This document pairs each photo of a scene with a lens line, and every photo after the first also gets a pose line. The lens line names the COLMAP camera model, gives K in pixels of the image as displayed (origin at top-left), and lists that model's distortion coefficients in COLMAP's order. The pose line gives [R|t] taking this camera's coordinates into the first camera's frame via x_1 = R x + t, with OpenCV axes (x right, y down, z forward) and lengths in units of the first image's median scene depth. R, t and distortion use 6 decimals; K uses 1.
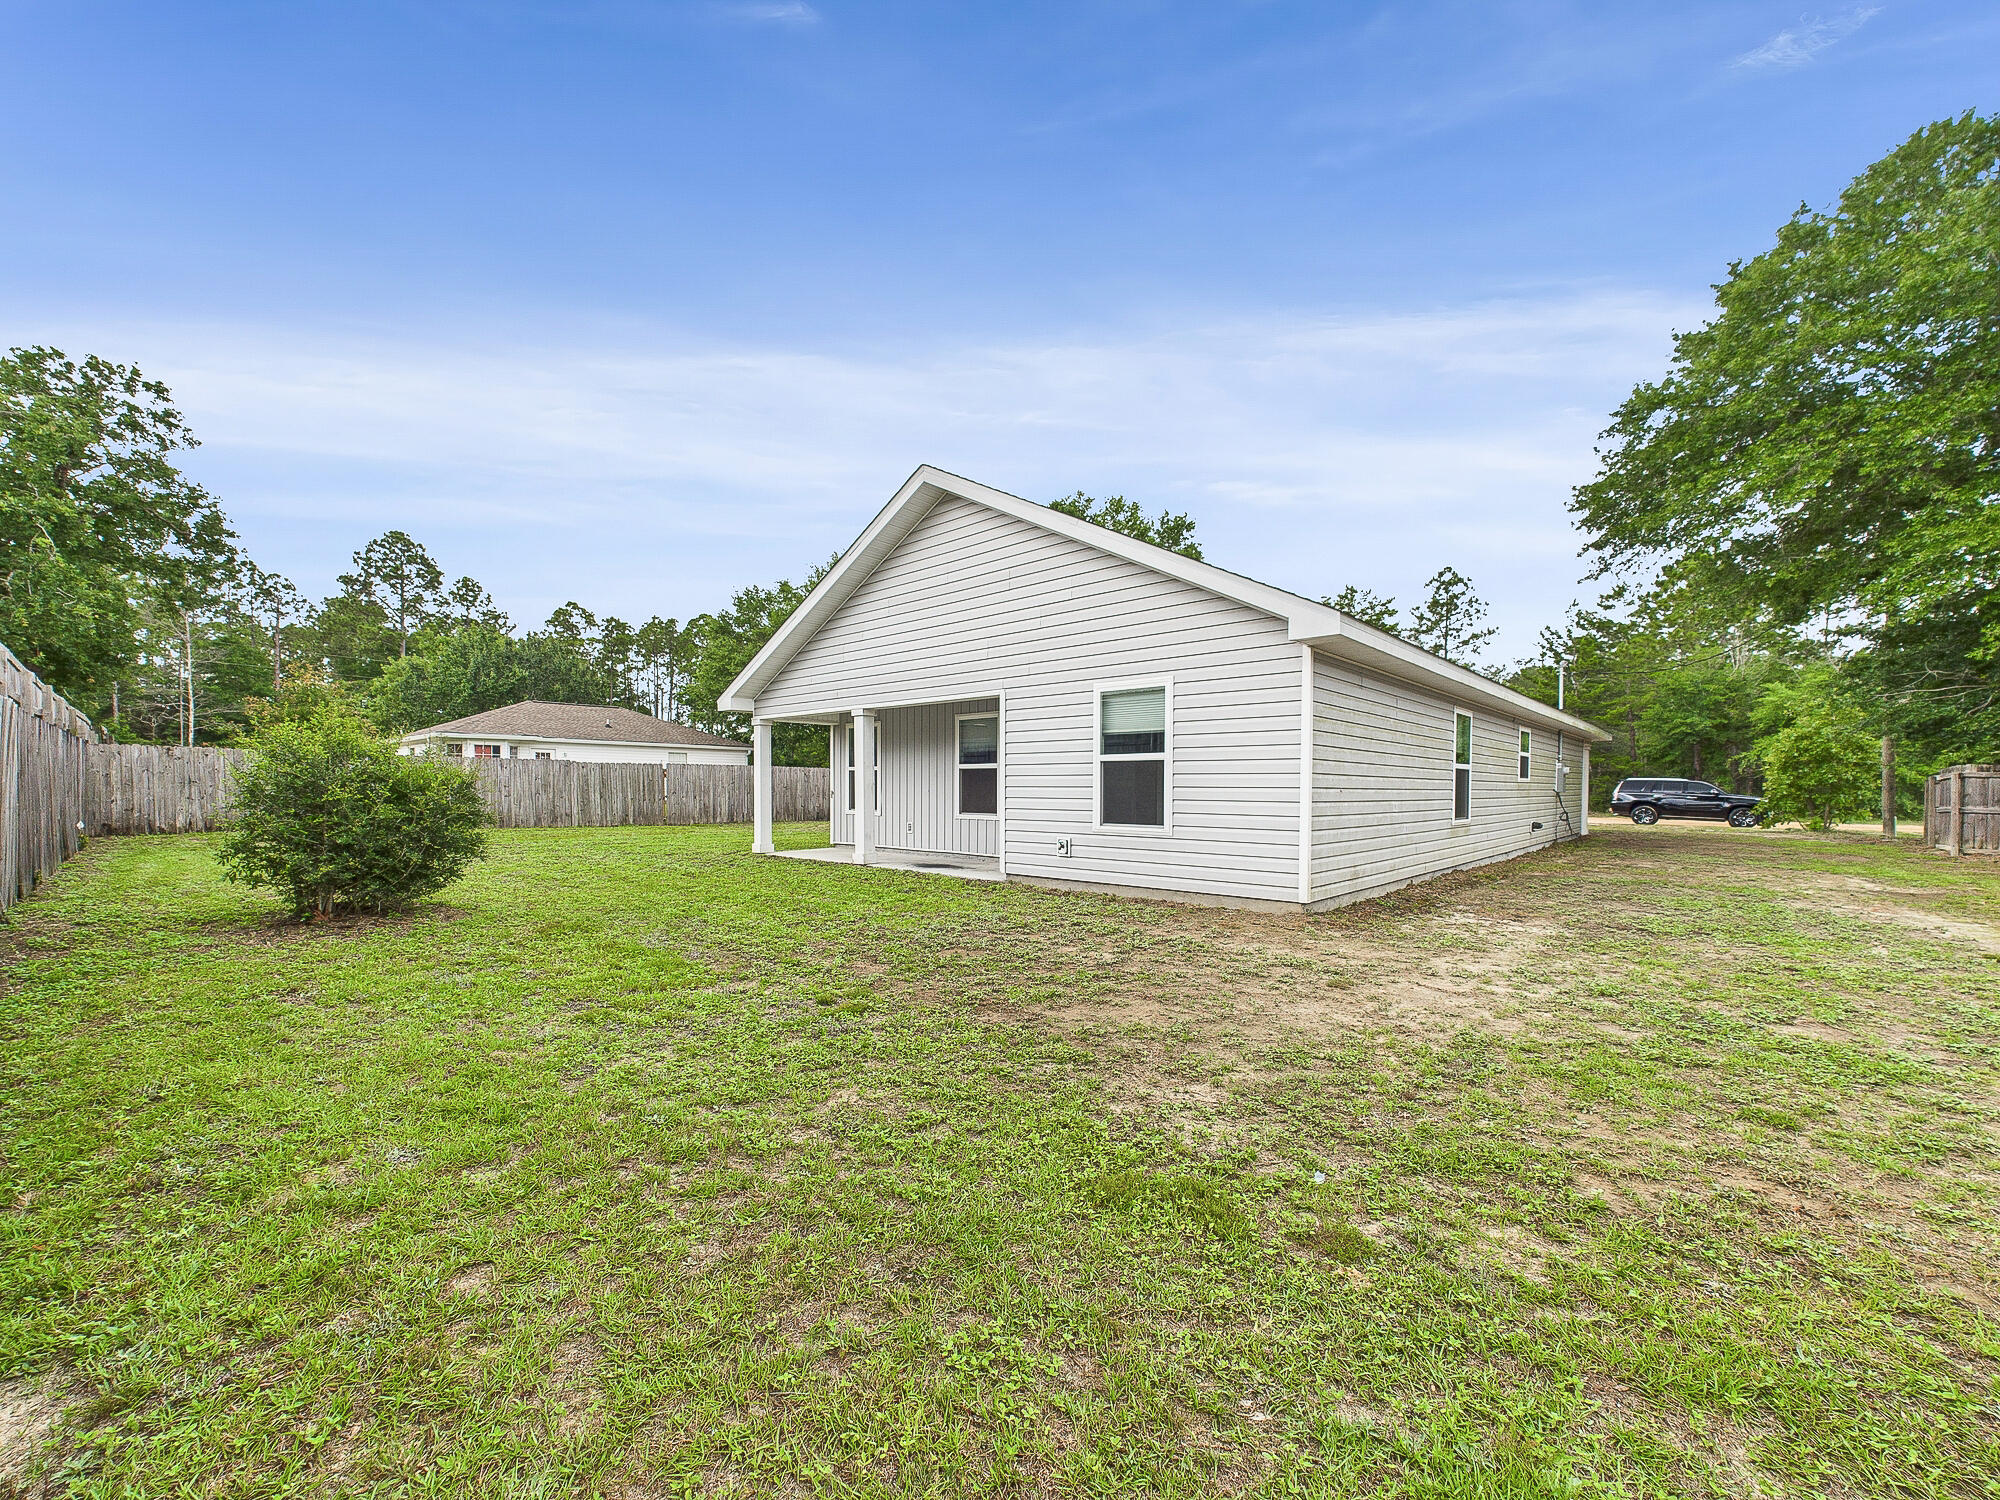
lens RADIAL K [[813.1, 0, 1014.8], [0, 813.1, 791.2], [0, 0, 1]] dist [0.002751, 0.000067]
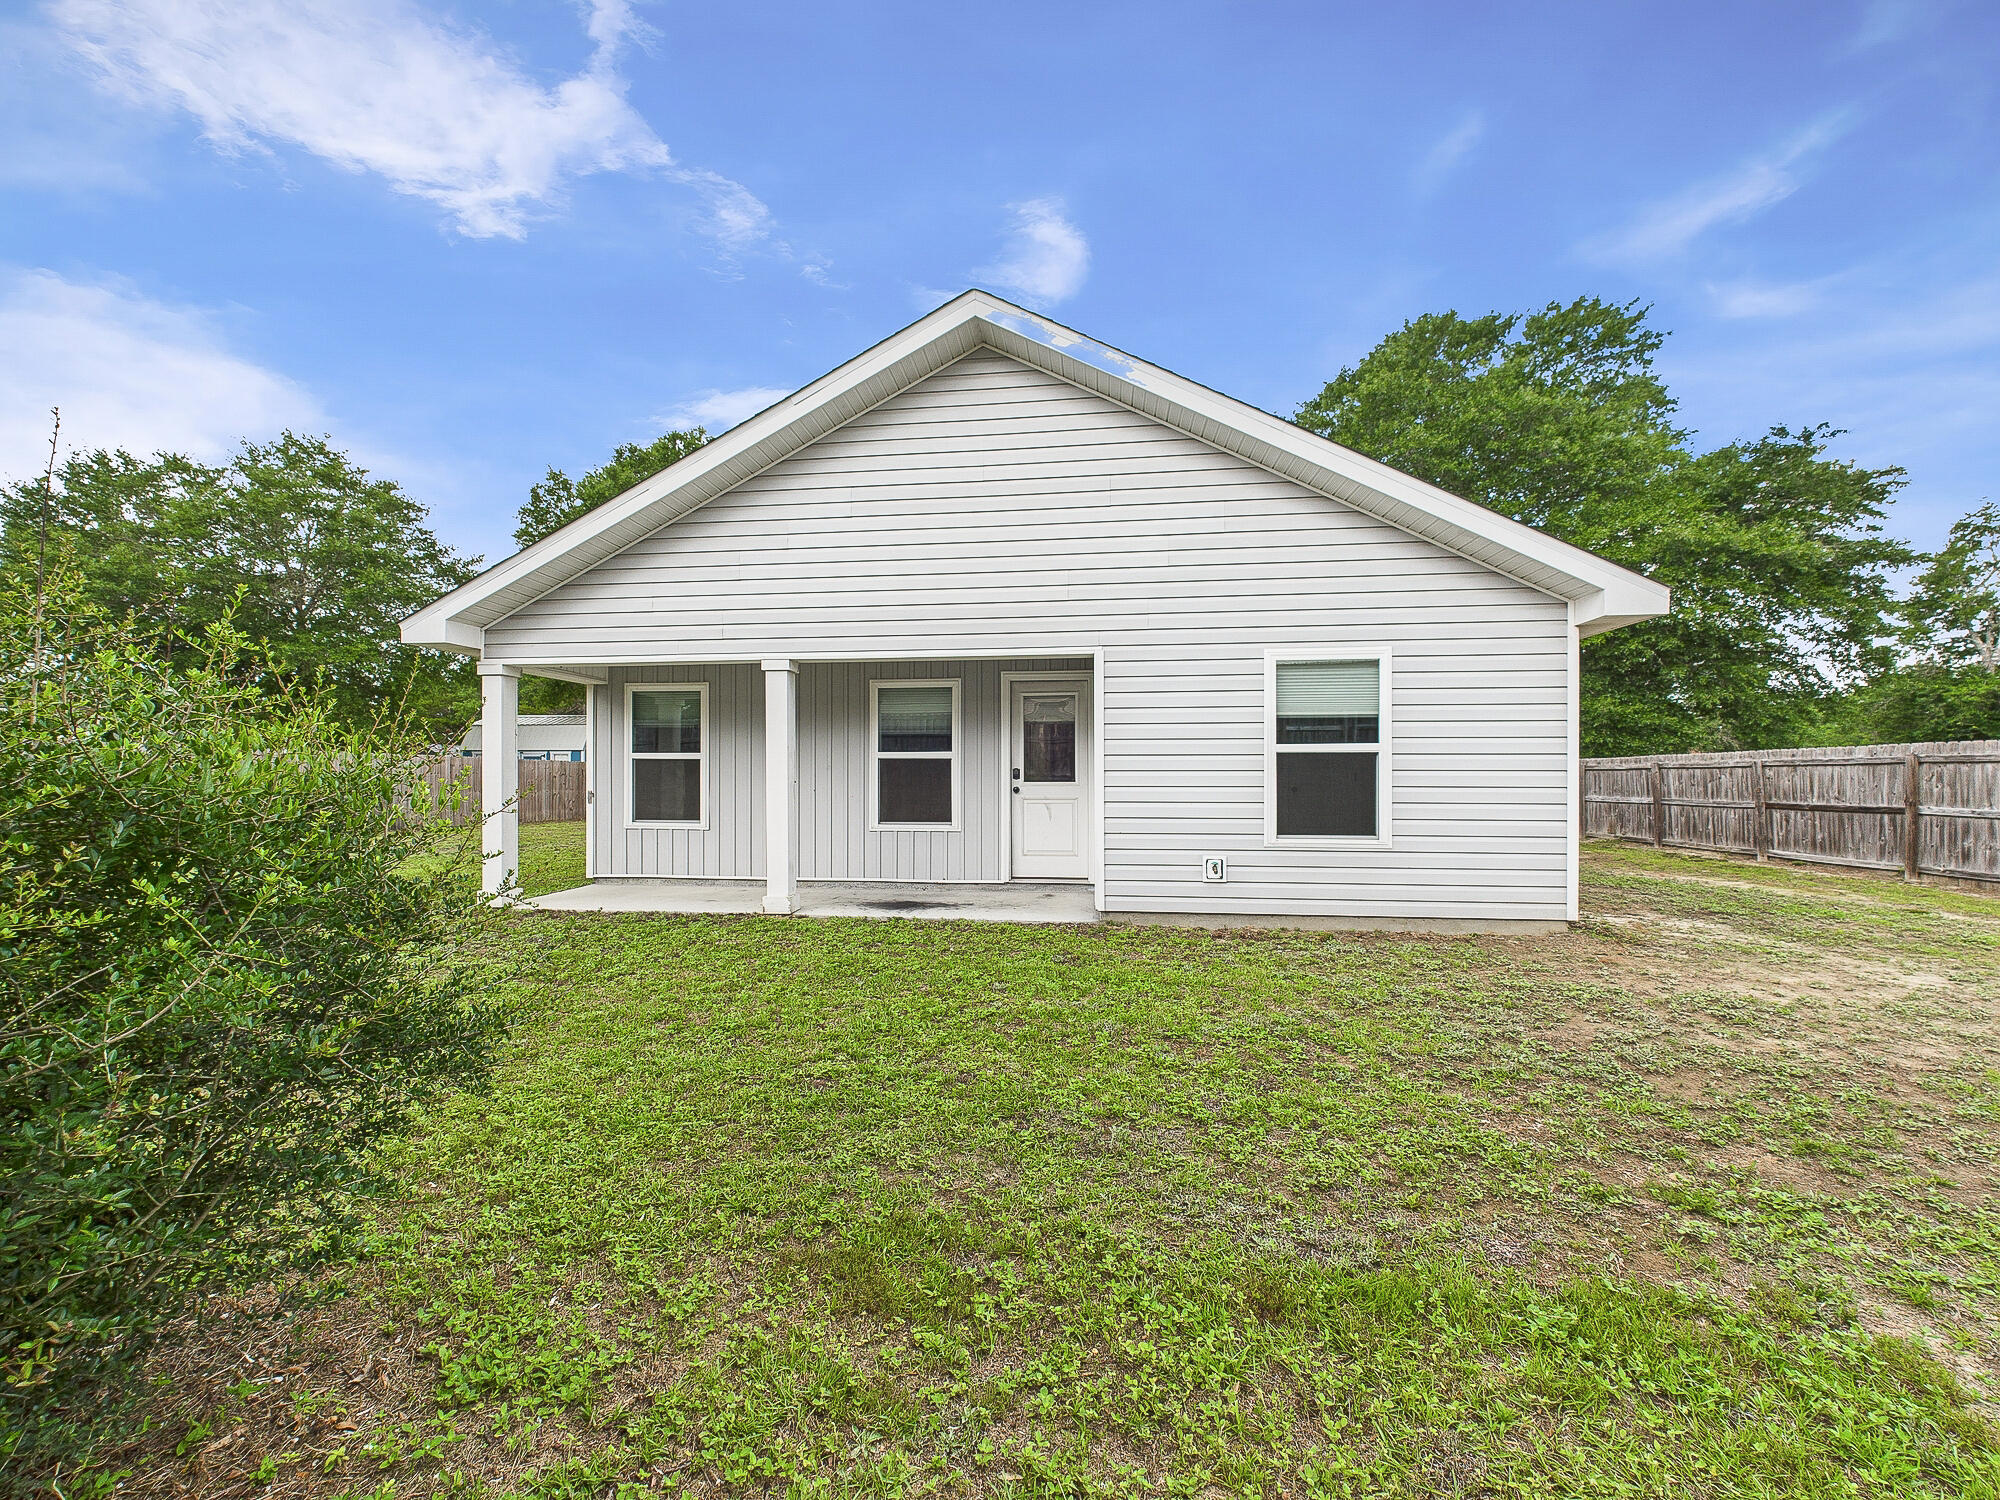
lens RADIAL K [[813.1, 0, 1001.3], [0, 813.1, 765.0], [0, 0, 1]] dist [0.002751, 0.000067]
pose [[0.822114, 0.004495, 0.569305, -0.505935], [0.005270, 0.999866, -0.015505, -0.014244], [-0.569298, 0.015747, 0.821980, 0.502625]]
